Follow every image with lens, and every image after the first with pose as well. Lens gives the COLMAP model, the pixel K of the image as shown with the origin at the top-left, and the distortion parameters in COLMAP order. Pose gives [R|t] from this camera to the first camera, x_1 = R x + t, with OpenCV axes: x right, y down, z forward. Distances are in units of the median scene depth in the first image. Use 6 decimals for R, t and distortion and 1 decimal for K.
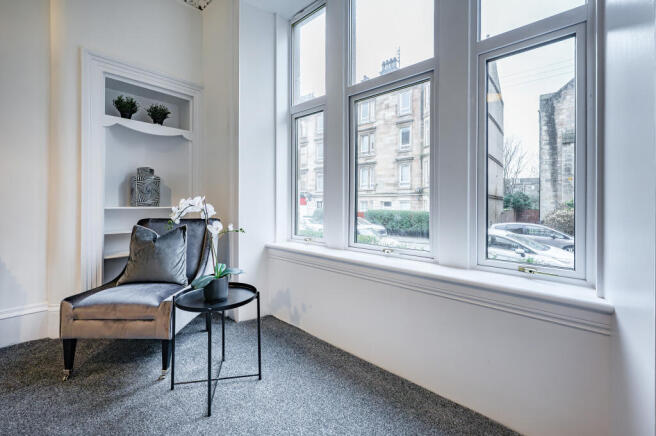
lens RADIAL K [[277.6, 0, 311.2], [0, 277.6, 201.3], [0, 0, 1]] dist [-0.003613, -0.000149]
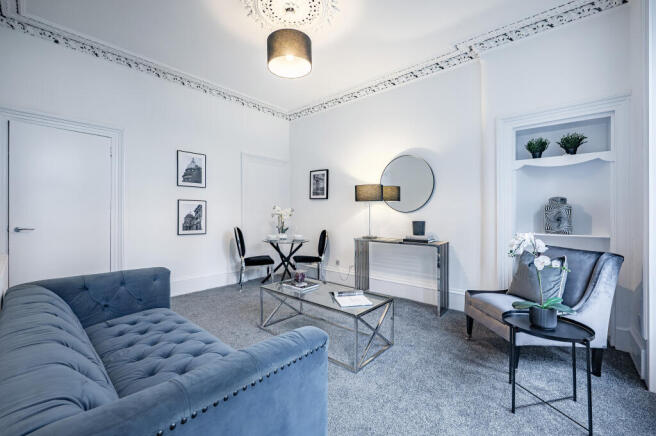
lens RADIAL K [[270.3, 0, 326.9], [0, 270.3, 220.1], [0, 0, 1]] dist [0.000791, 0.000175]
pose [[0.054913, 0.010533, -0.998436, 0.402619], [0.002425, 0.999940, 0.010682, -0.048975], [0.998488, -0.003007, 0.054884, 0.057644]]
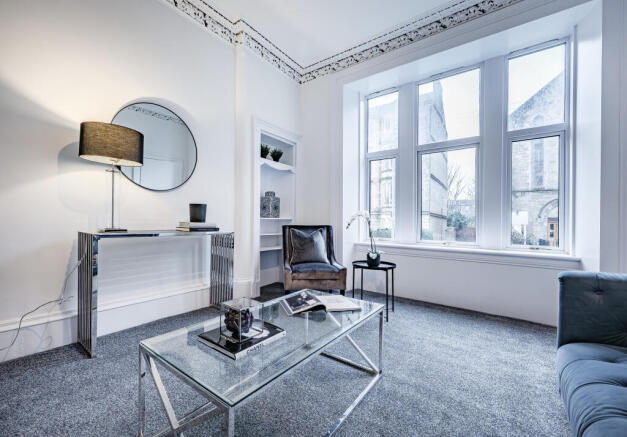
lens RADIAL K [[270.1, 0, 283.5], [0, 270.1, 217.0], [0, 0, 1]] dist [0.002842, 0.000380]
pose [[0.996311, 0.006883, 0.085544, -0.662785], [-0.005981, 0.999924, -0.010800, 0.030216], [-0.085611, 0.010249, 0.996276, -0.443054]]
